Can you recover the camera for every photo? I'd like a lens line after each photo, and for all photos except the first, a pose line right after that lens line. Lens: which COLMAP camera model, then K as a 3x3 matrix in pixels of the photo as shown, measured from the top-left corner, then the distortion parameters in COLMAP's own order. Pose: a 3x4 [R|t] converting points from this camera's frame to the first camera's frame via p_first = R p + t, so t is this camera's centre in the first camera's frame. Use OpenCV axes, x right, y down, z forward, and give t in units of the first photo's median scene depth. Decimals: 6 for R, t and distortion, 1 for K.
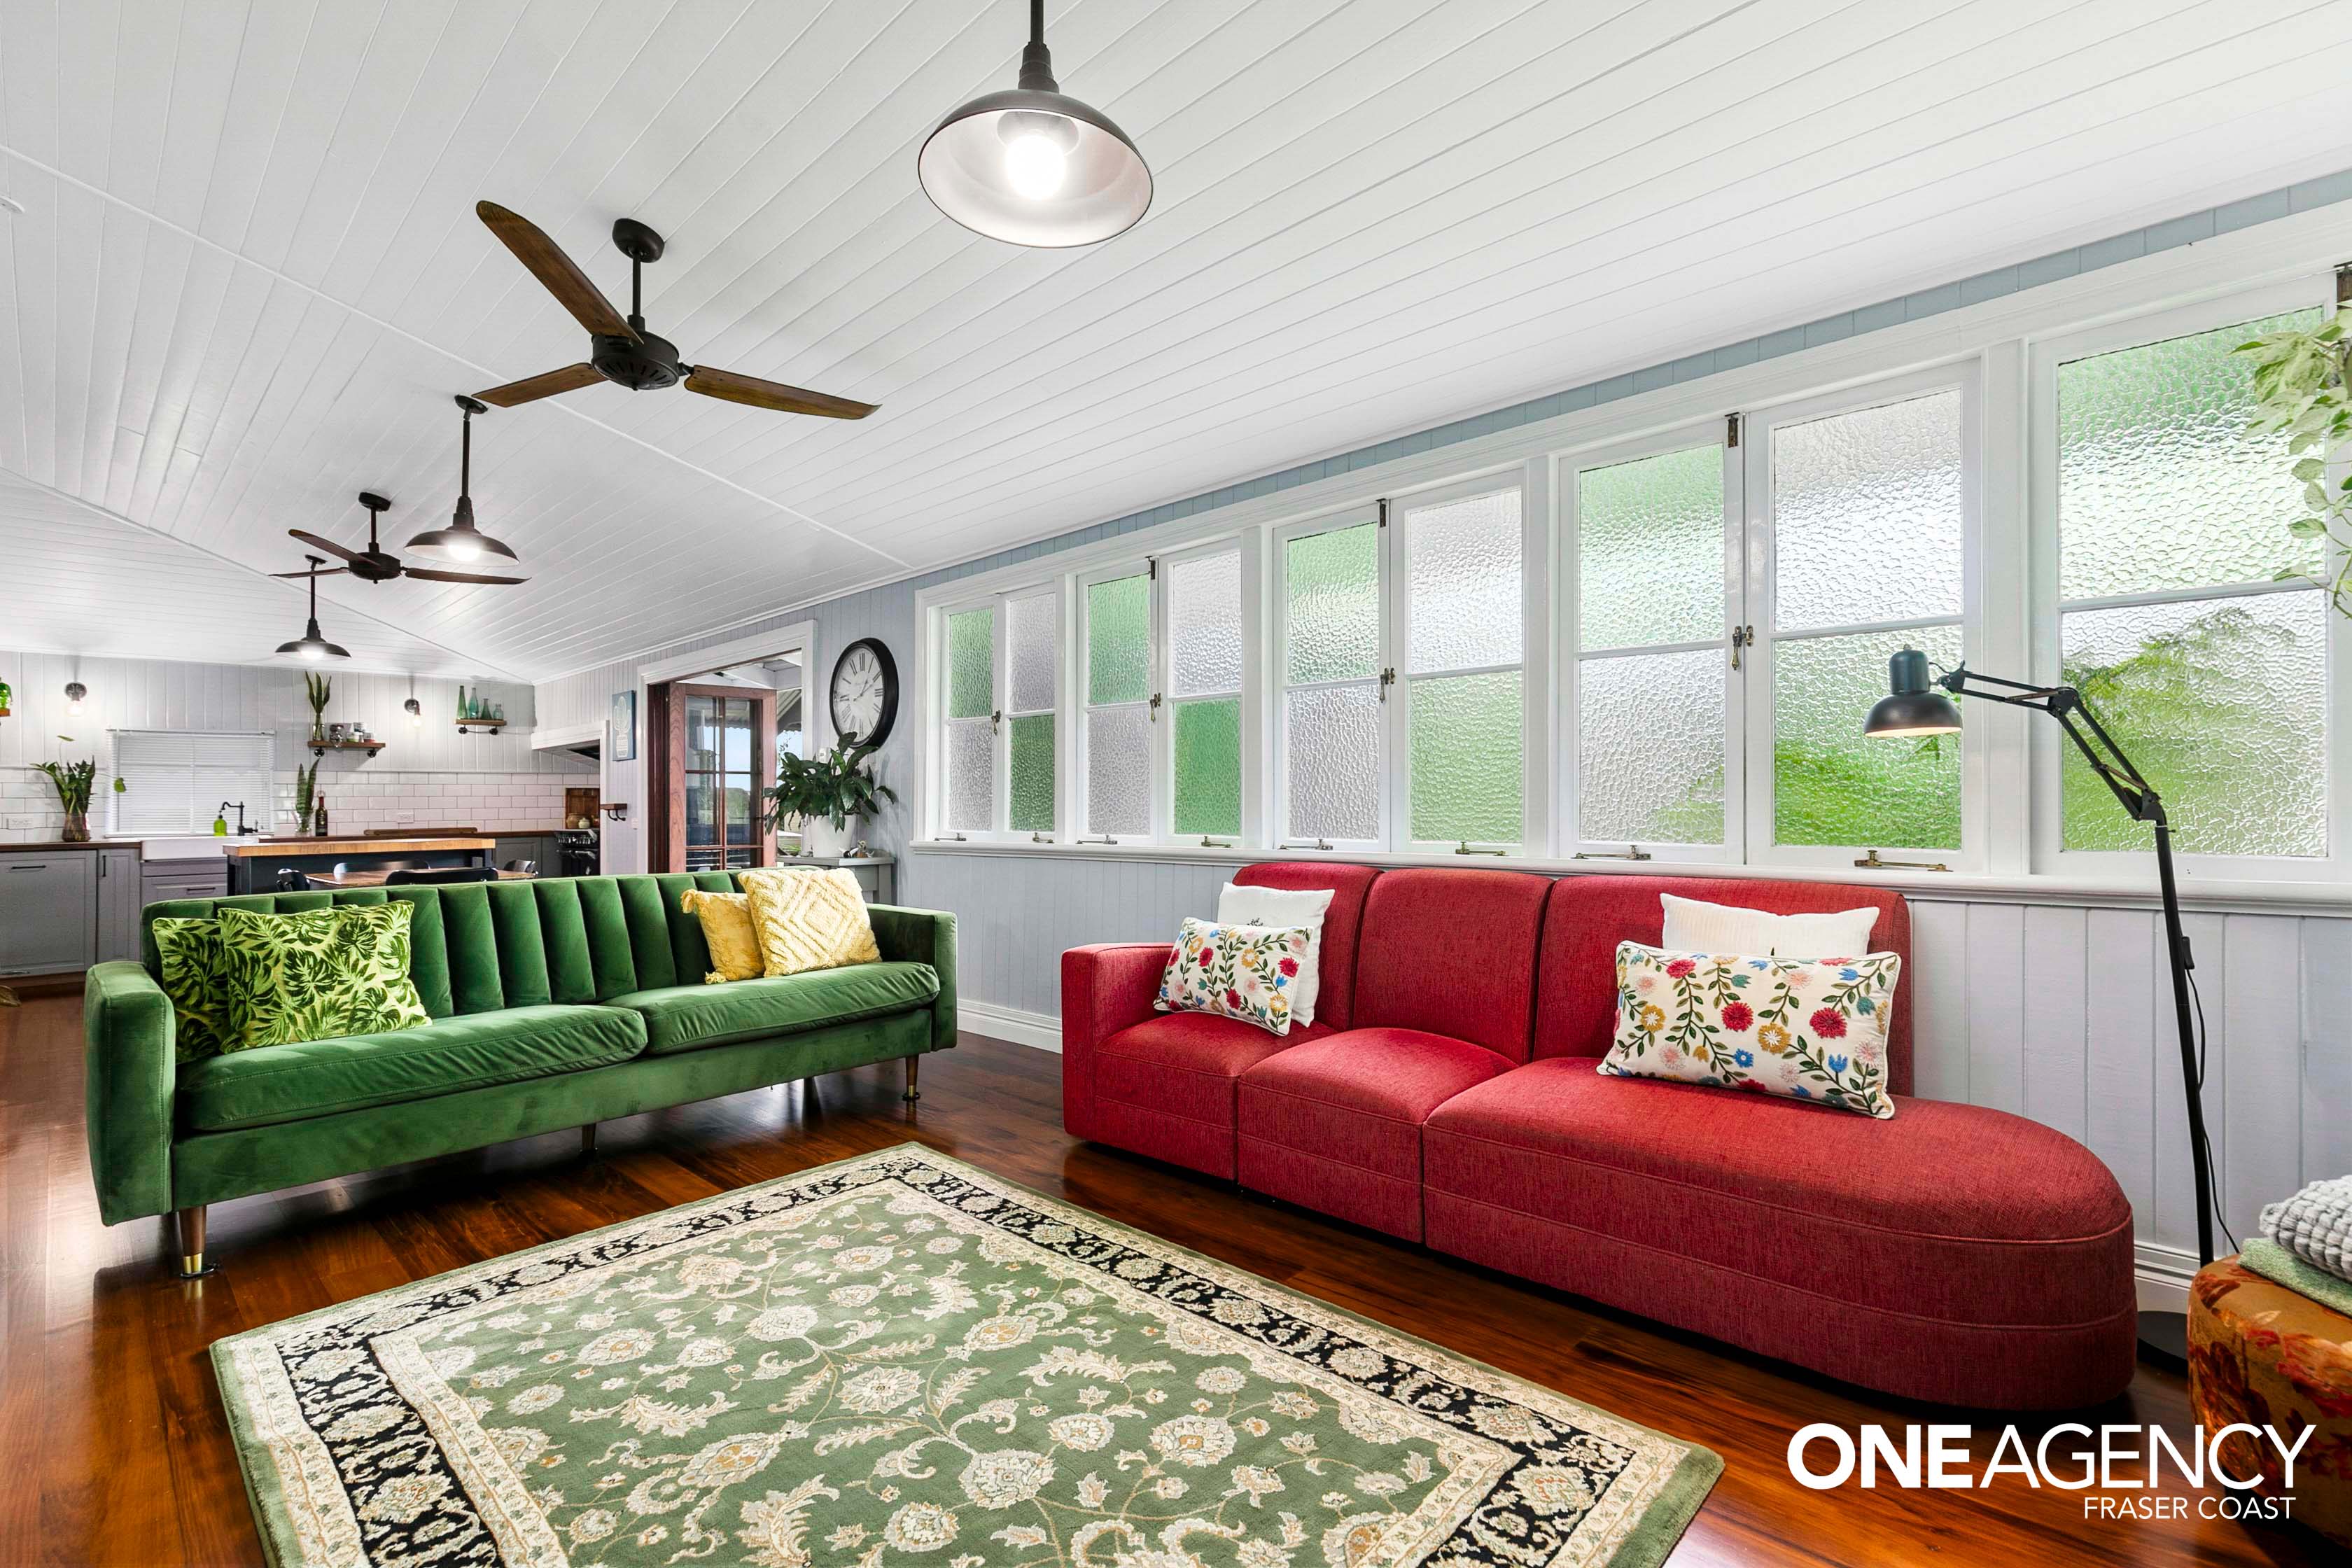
lens RADIAL K [[1062.6, 0, 1181.7], [0, 1062.6, 787.4], [0, 0, 1]] dist [0.013302, -0.000777]
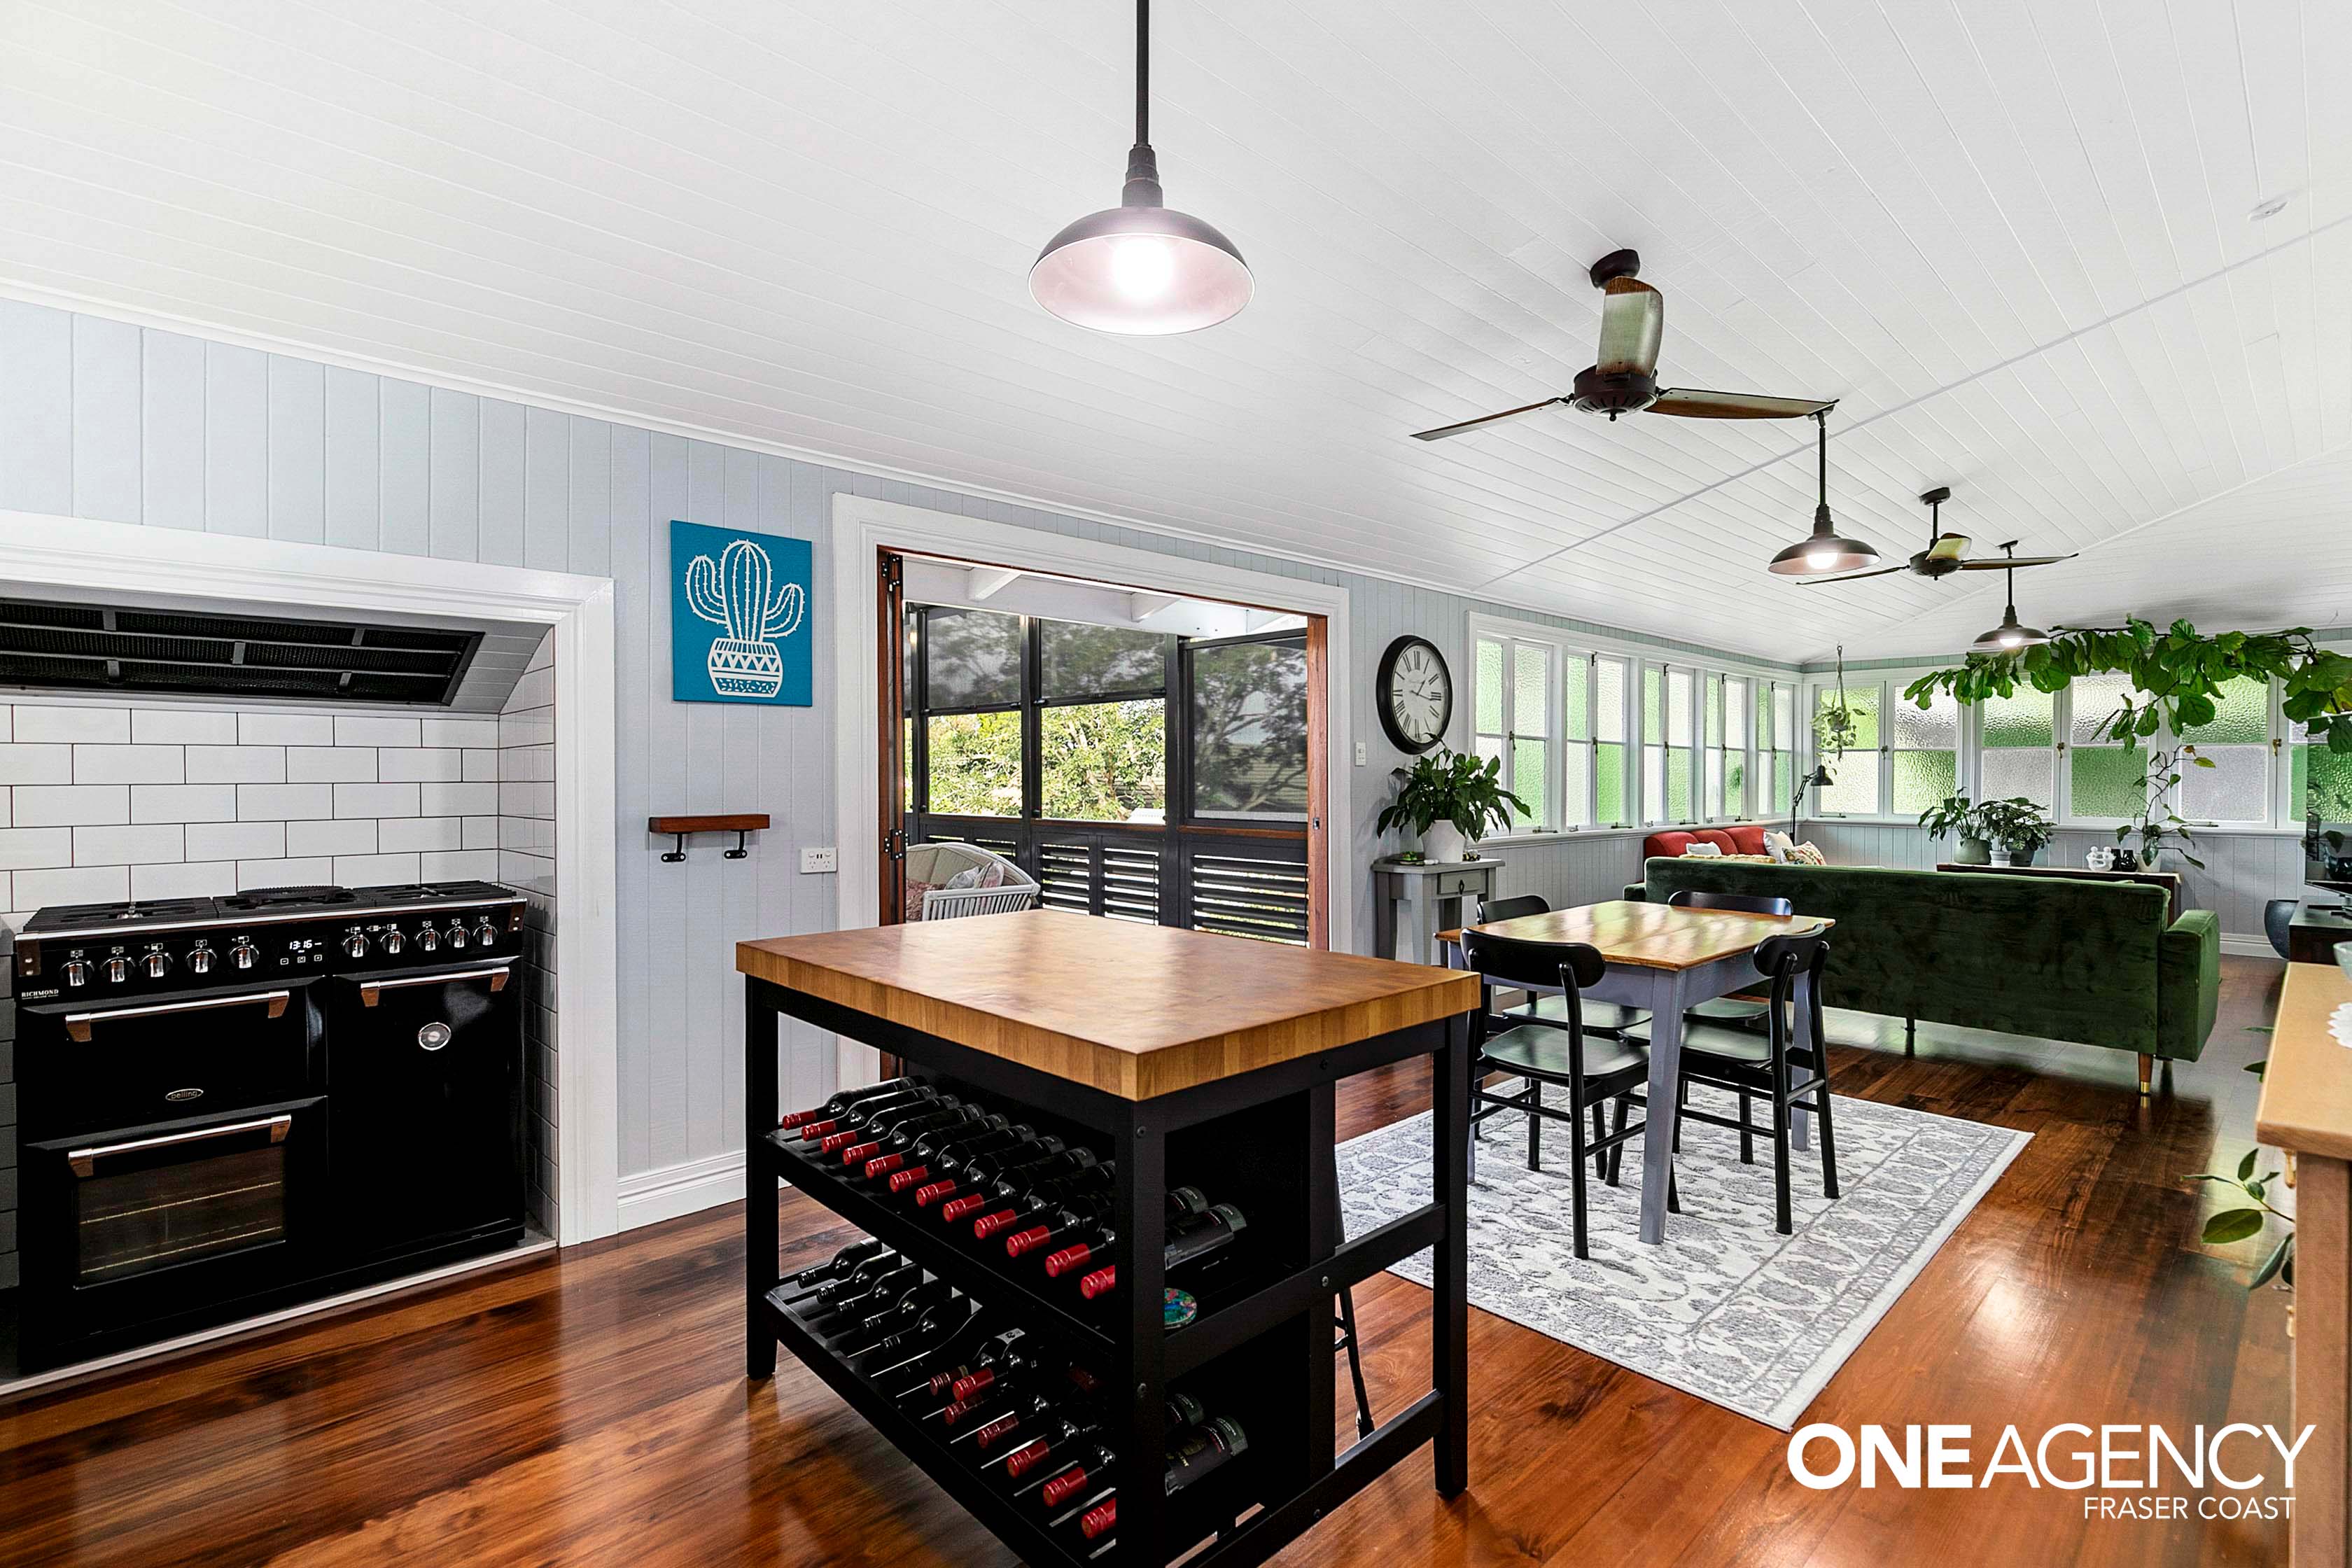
lens RADIAL K [[1062.6, 0, 1180.2], [0, 1062.6, 781.3], [0, 0, 1]] dist [0.013302, -0.000777]
pose [[0.061715, 0.006086, 0.998075, -0.872261], [-0.019726, 0.999794, -0.004877, 0.001542], [-0.997899, -0.019387, 0.061822, 0.783753]]
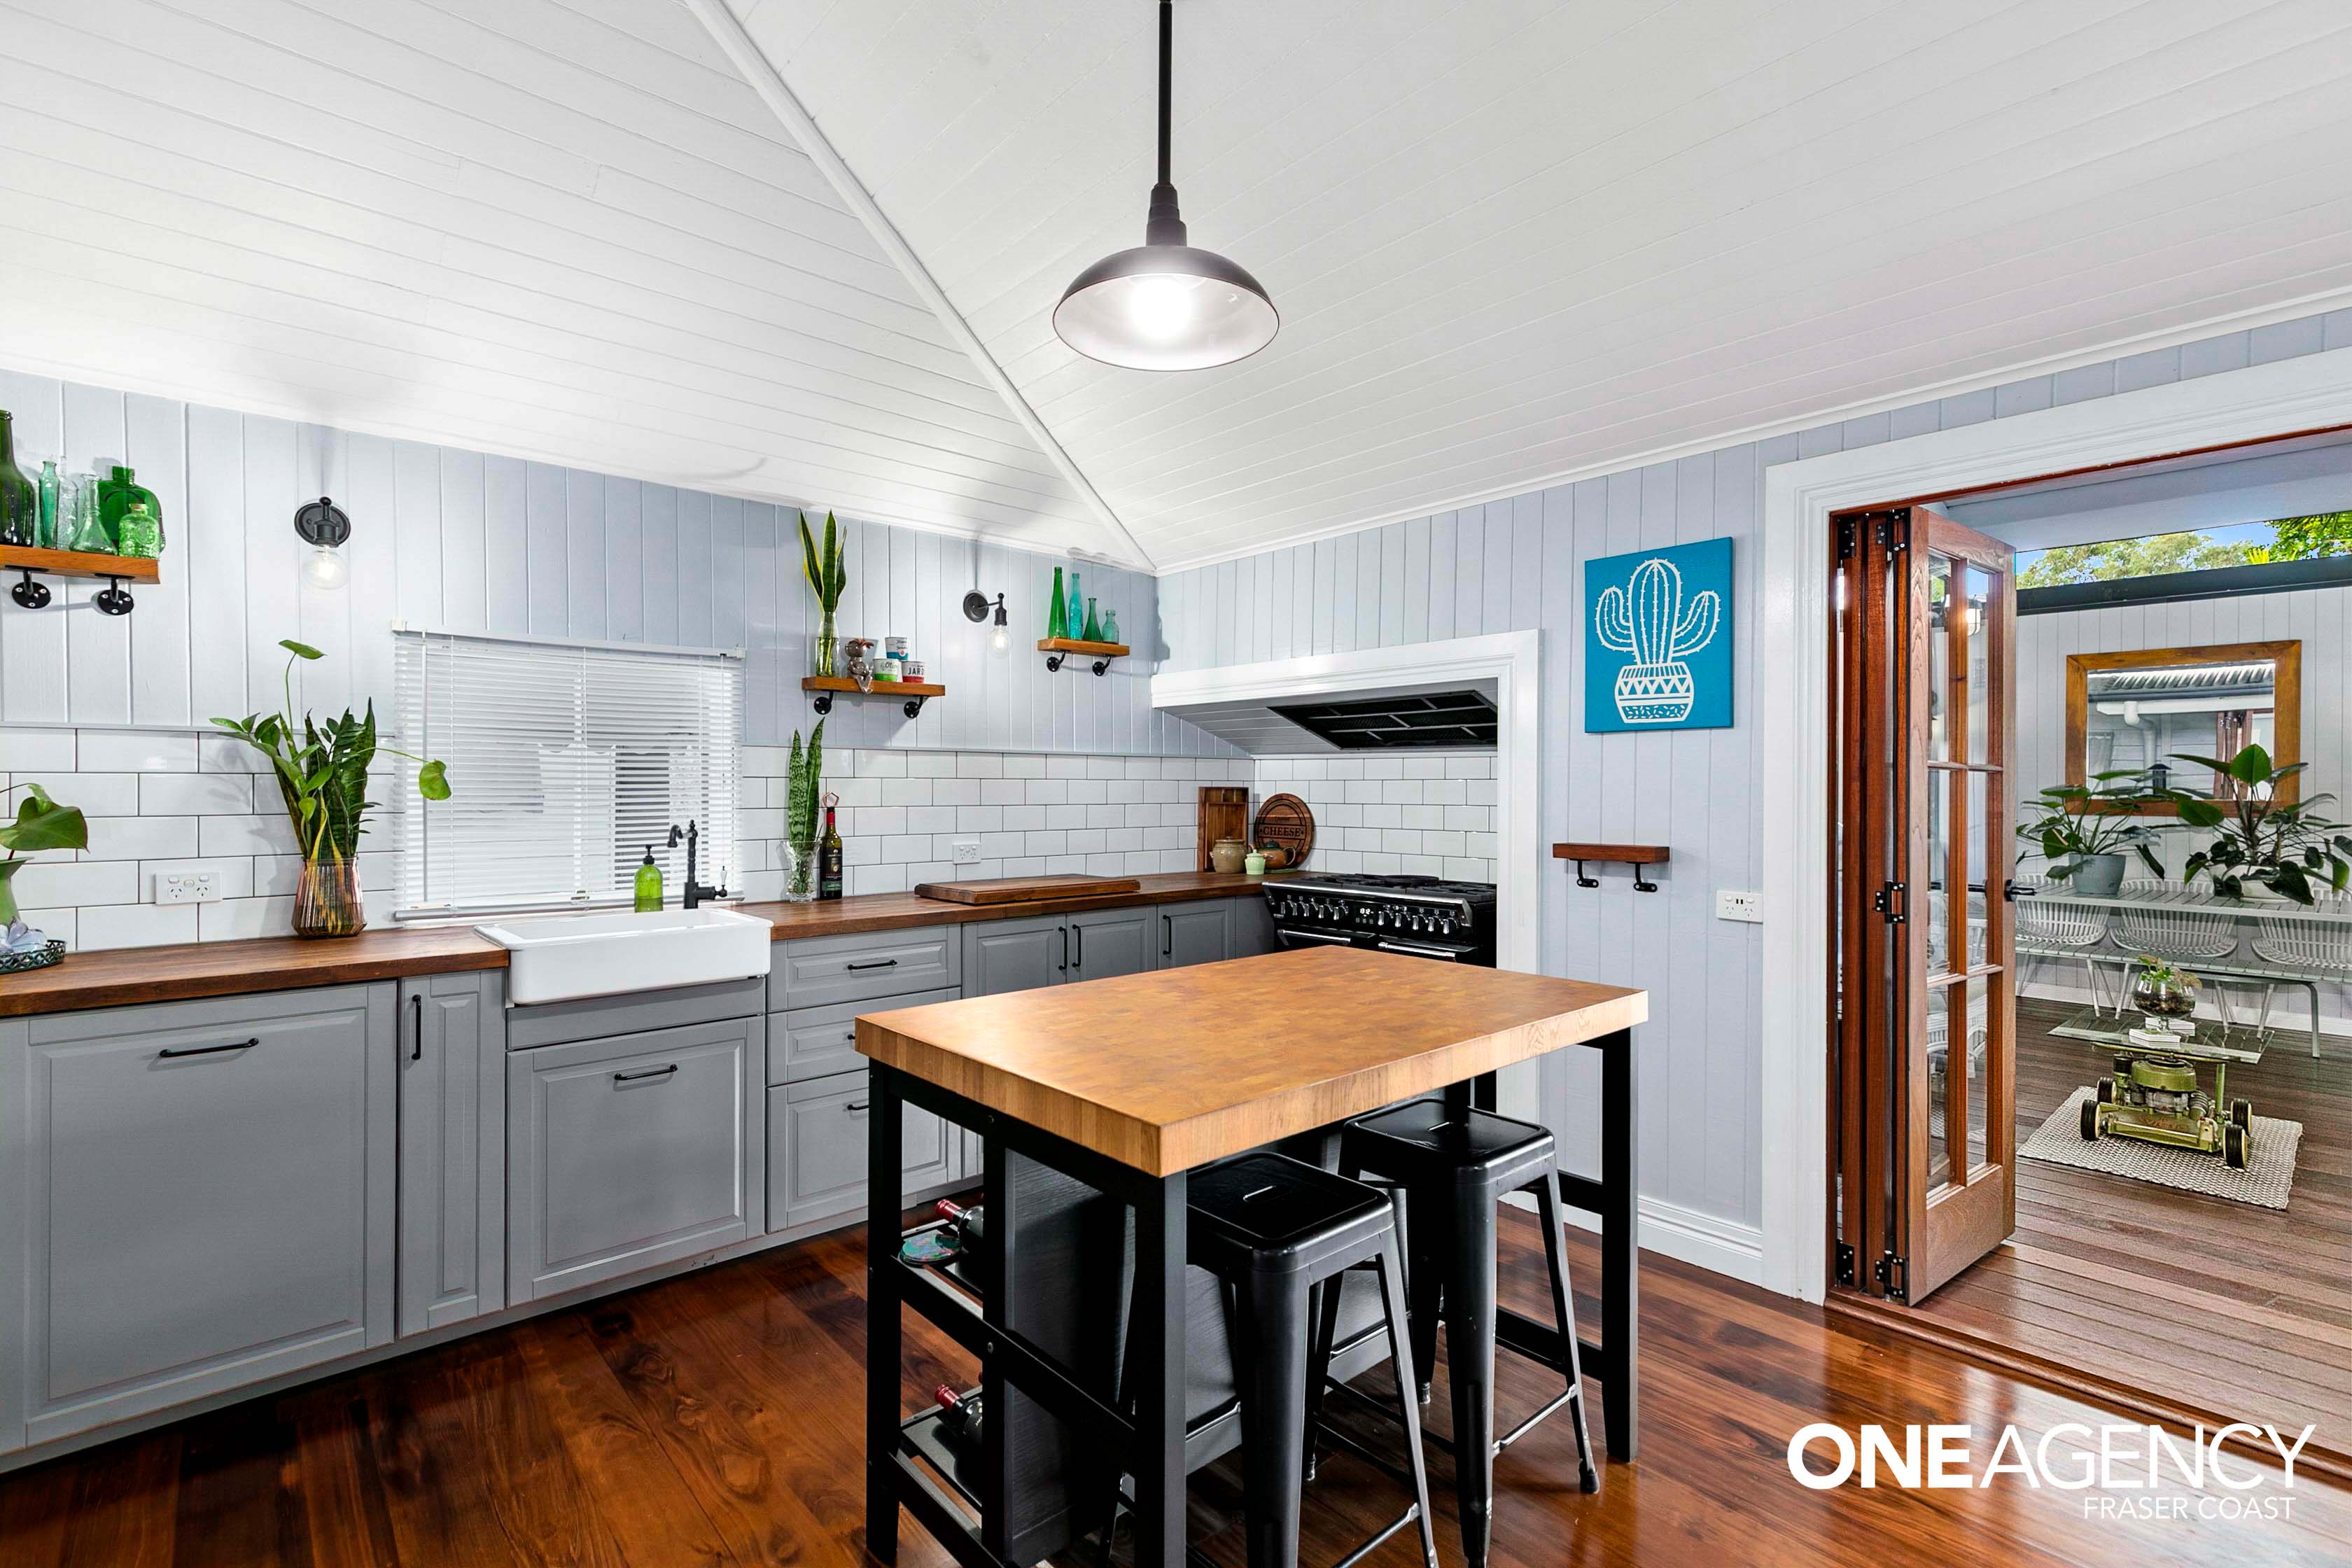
lens RADIAL K [[1062.6, 0, 1187.0], [0, 1062.6, 788.5], [0, 0, 1]] dist [0.013302, -0.000777]
pose [[0.996898, 0.017540, -0.076731, -0.633750], [-0.016017, 0.999663, 0.020418, -0.009972], [0.077063, -0.019125, 0.996843, 0.590821]]
